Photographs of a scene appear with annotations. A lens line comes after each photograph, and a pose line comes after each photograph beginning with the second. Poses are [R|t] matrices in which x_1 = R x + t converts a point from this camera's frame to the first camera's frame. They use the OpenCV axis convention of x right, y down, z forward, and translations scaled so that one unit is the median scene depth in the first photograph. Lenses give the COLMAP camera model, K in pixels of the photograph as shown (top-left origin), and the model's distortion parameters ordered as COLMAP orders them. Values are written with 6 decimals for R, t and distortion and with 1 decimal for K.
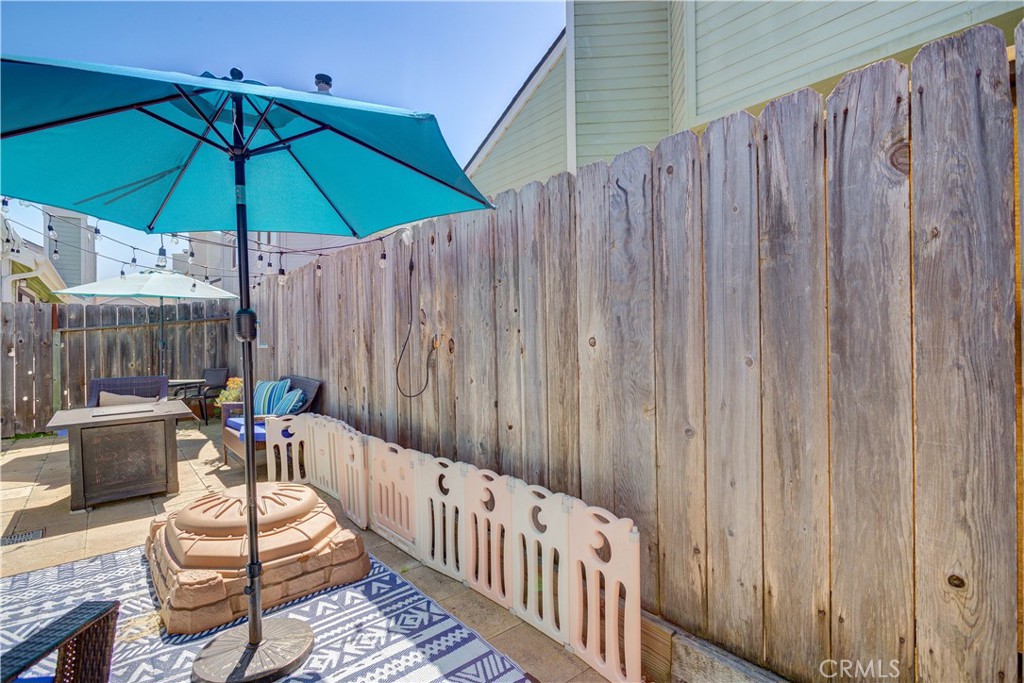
lens RADIAL K [[509.8, 0, 512.0], [0, 509.8, 341.5], [0, 0, 1]] dist [-0.002341, 0.000043]
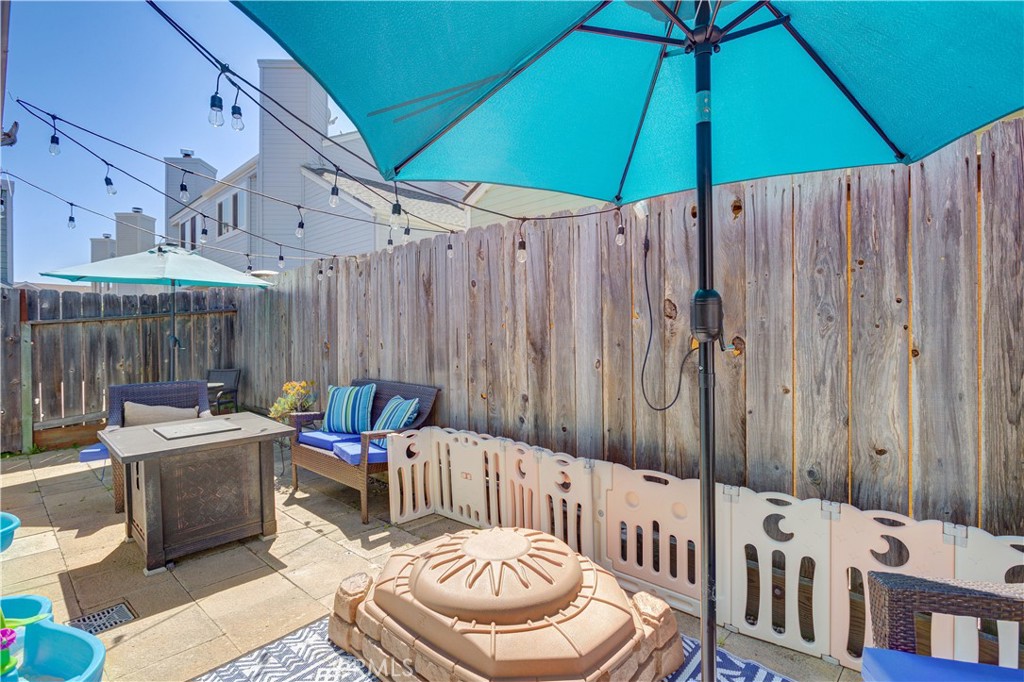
lens RADIAL K [[503.4, 0, 512.0], [0, 503.4, 341.0], [0, 0, 1]] dist [-0.007119, 0.000998]
pose [[0.990717, 0.002937, 0.135911, -0.388970], [-0.003757, 0.999976, 0.005775, -0.001382], [-0.135891, -0.006232, 0.990704, 0.191596]]
